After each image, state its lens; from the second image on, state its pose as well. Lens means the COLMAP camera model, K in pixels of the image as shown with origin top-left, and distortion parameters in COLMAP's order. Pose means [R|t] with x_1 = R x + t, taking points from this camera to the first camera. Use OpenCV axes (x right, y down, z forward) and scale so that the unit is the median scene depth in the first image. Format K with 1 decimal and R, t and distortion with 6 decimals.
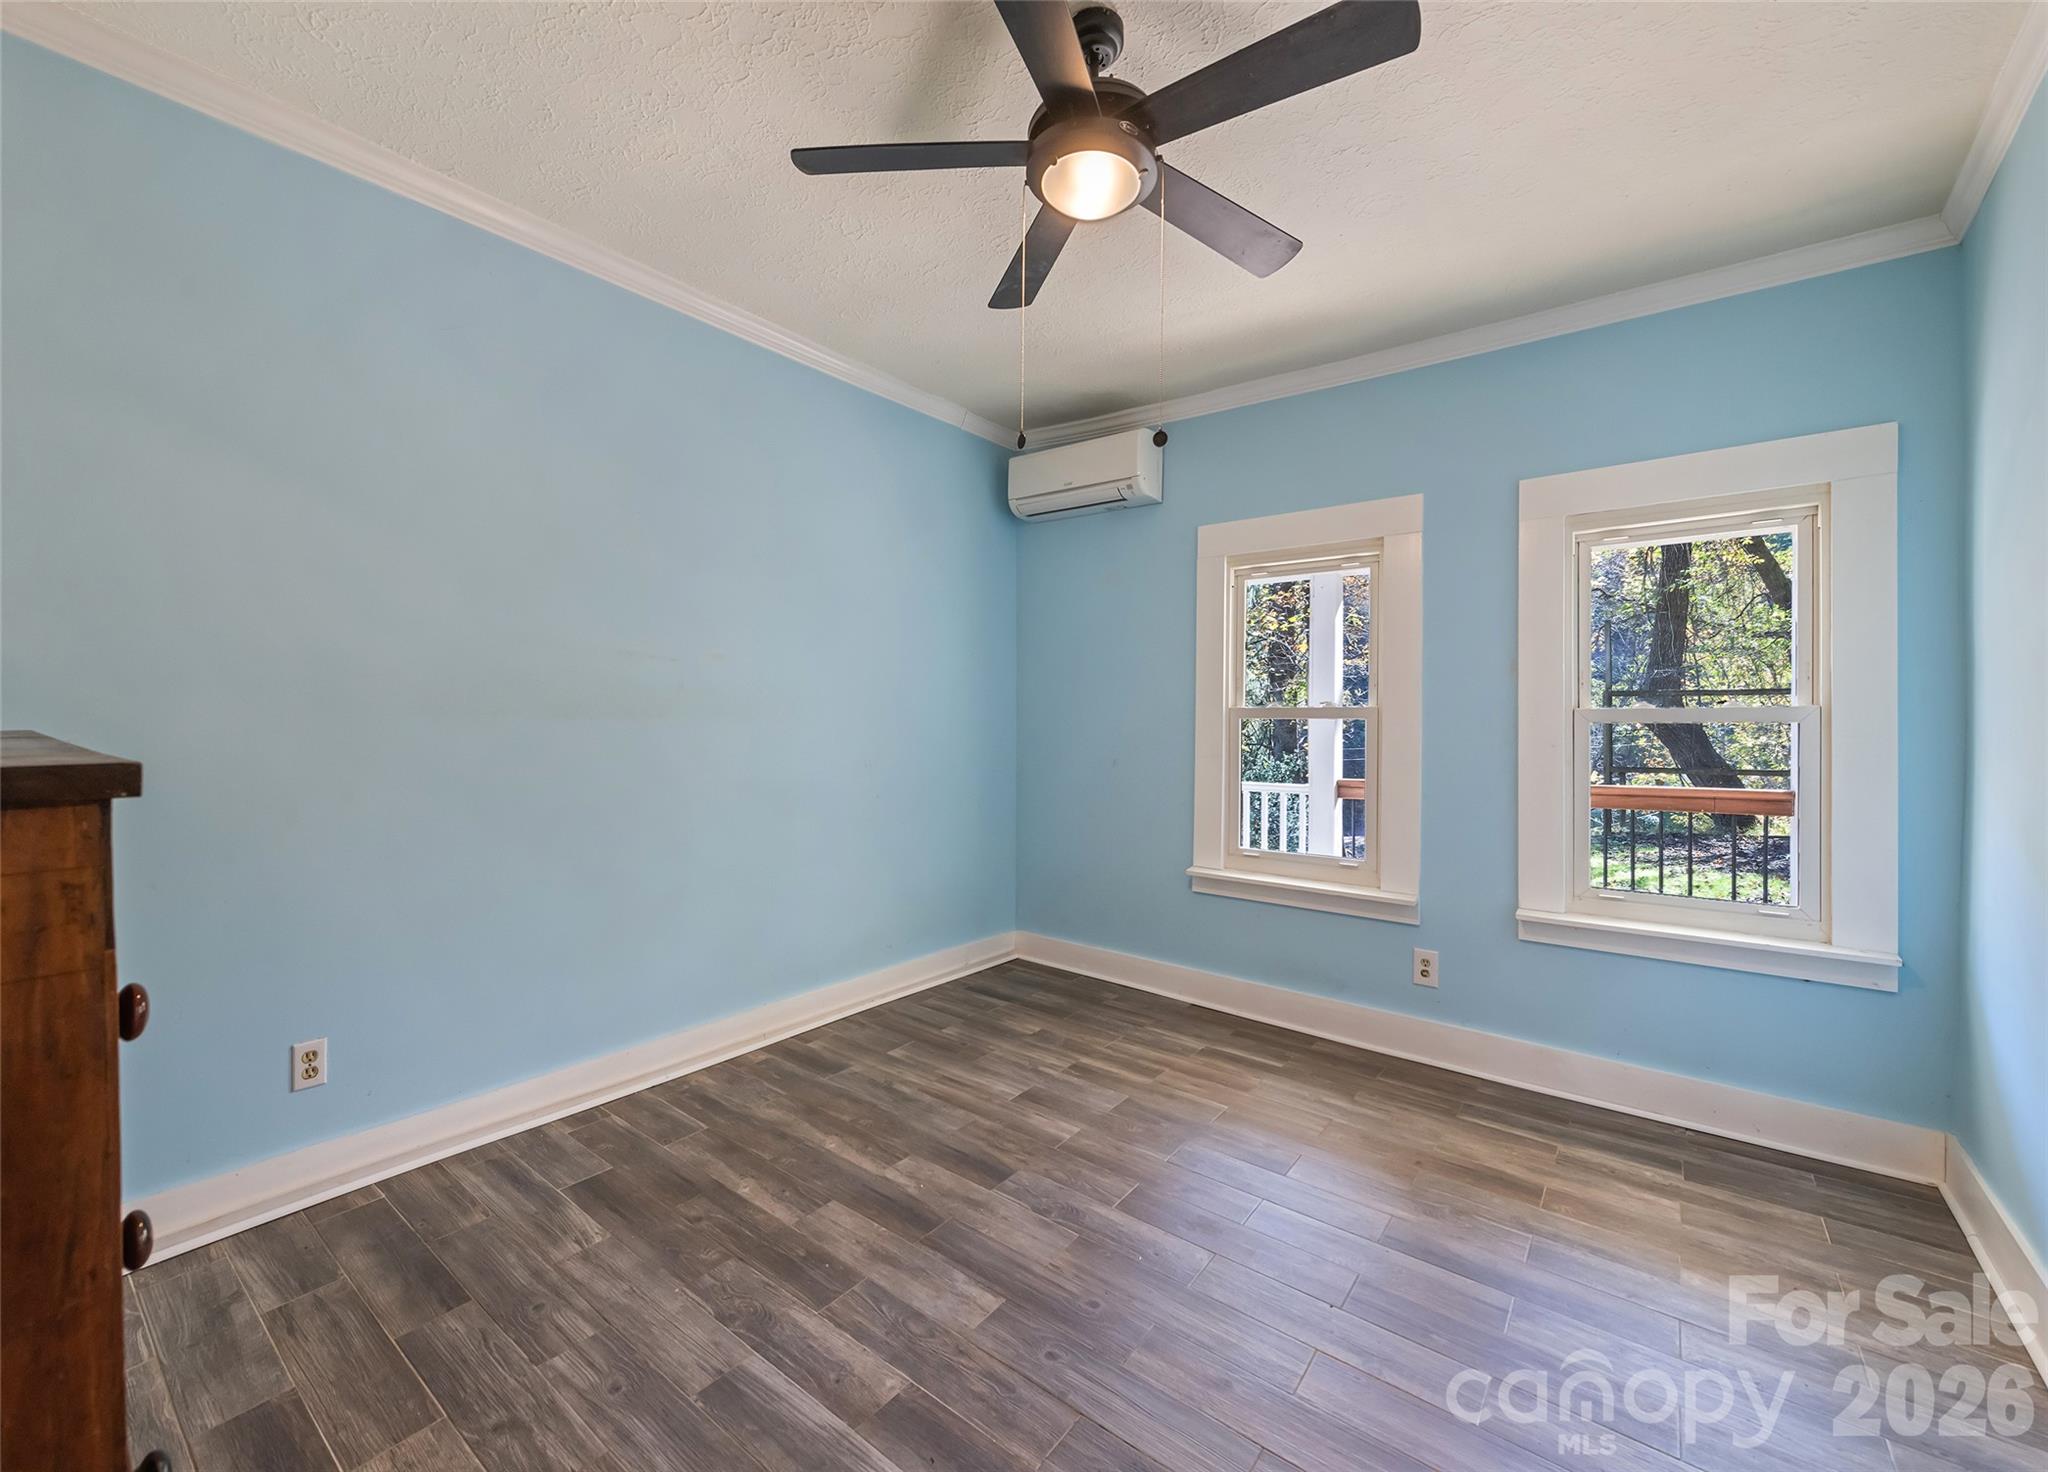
lens RADIAL K [[820.6, 0, 1023.6], [0, 820.6, 726.9], [0, 0, 1]] dist [0.008317, -0.000521]
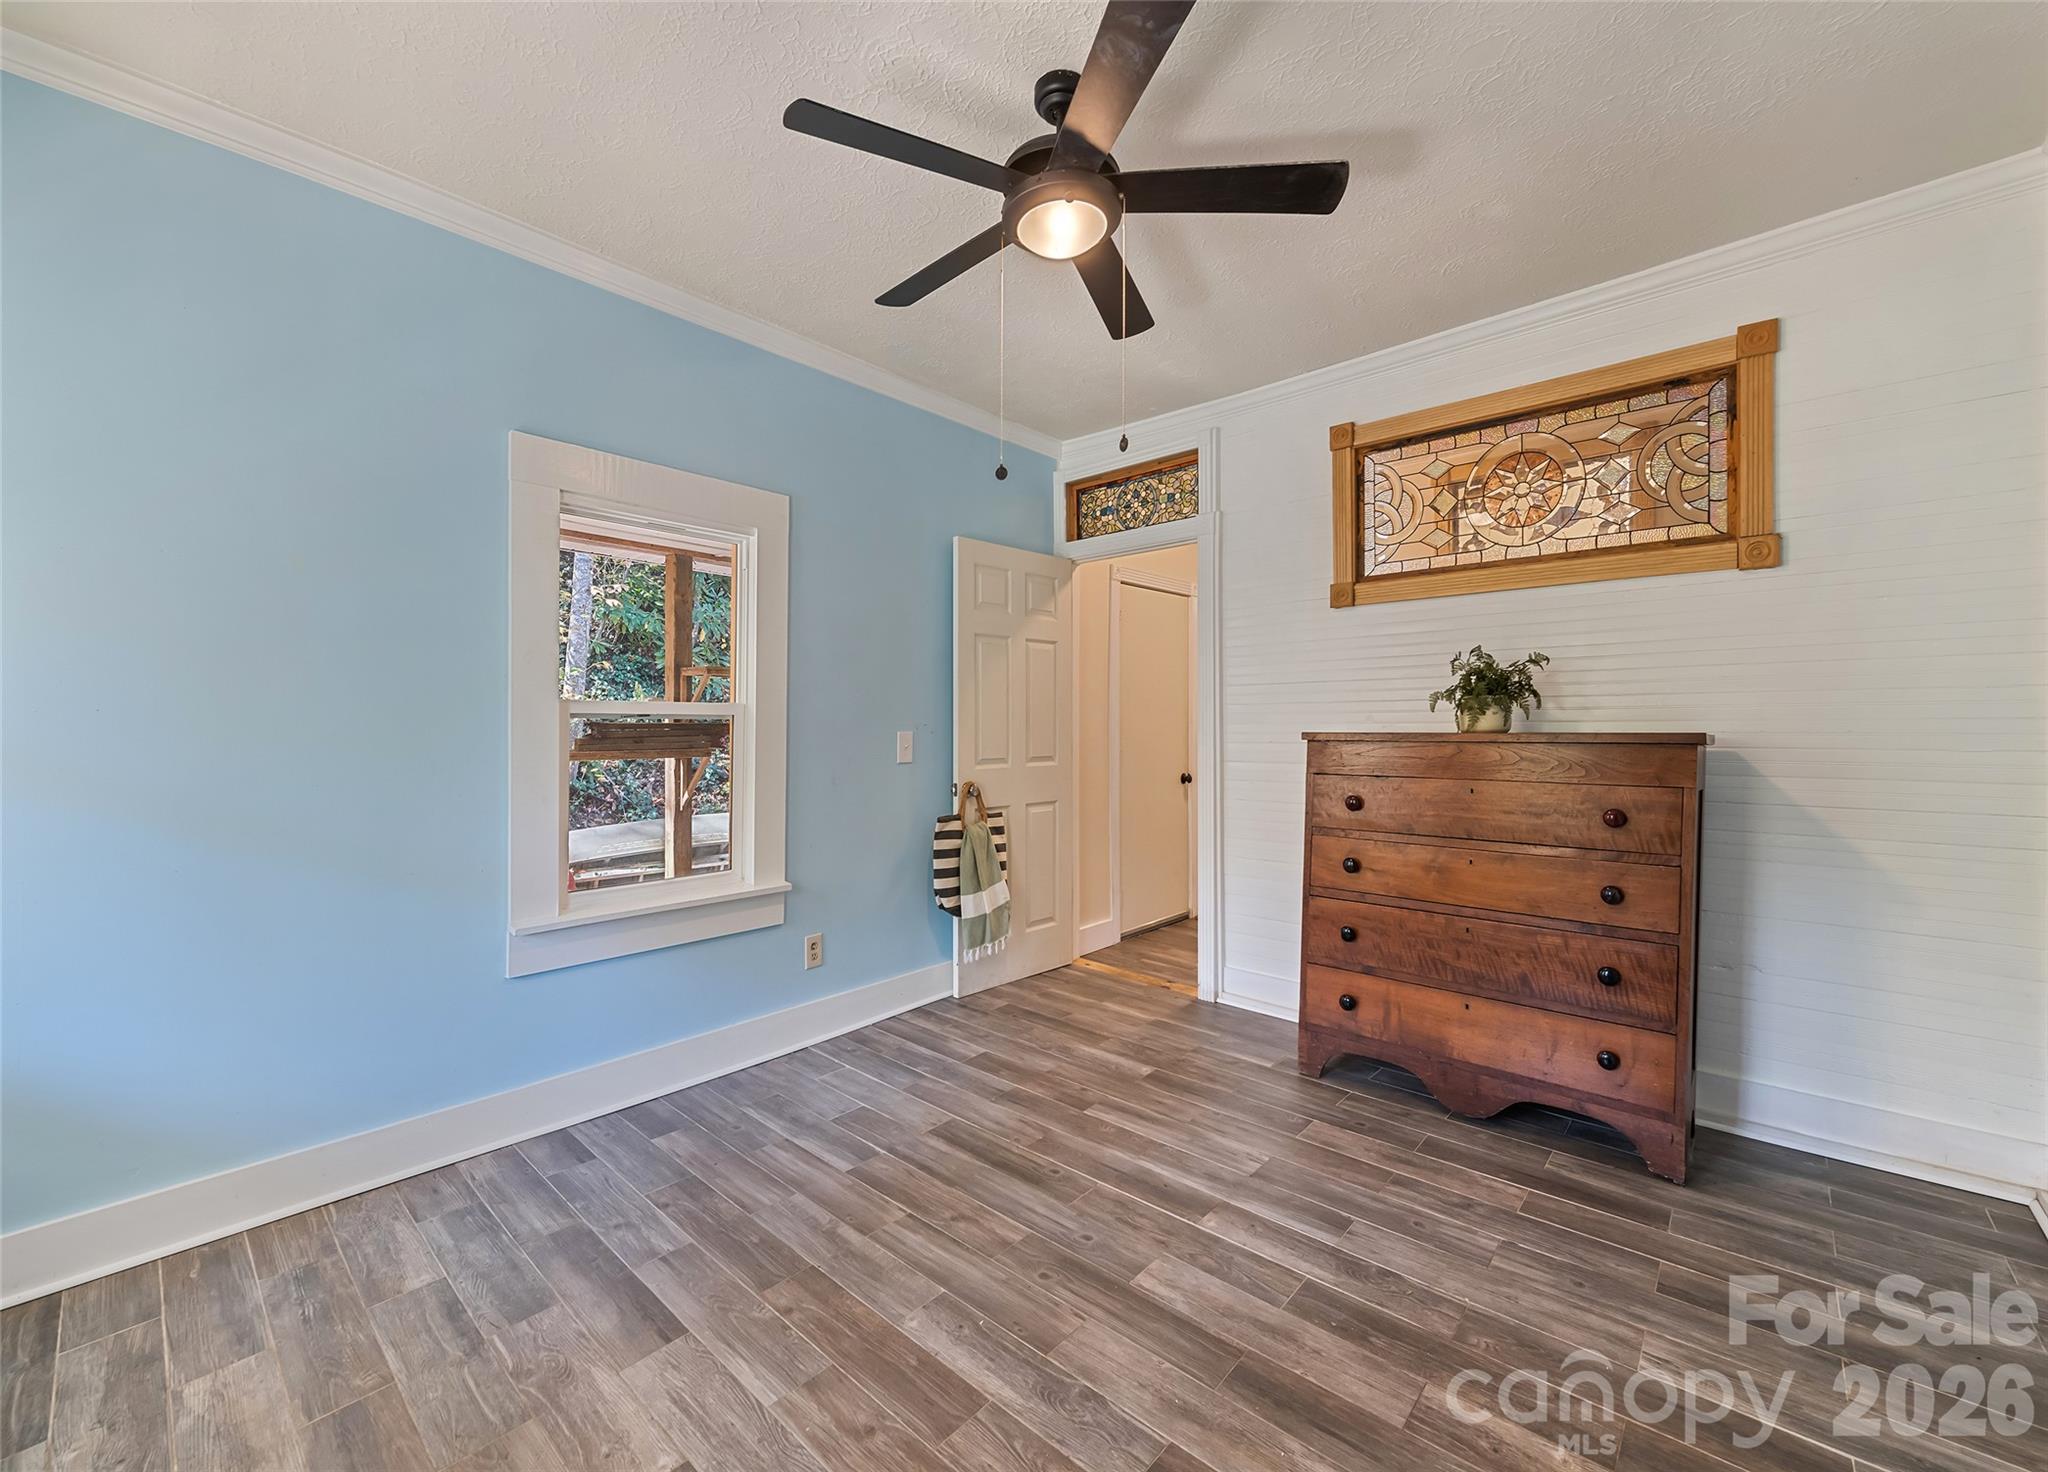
lens RADIAL K [[820.6, 0, 1023.6], [0, 820.6, 726.9], [0, 0, 1]] dist [0.008317, -0.000521]
pose [[-0.996969, -0.013805, 0.076571, 0.040304], [-0.013433, 0.999895, 0.005372, 0.002324], [-0.076637, 0.004327, -0.997050, 1.997514]]
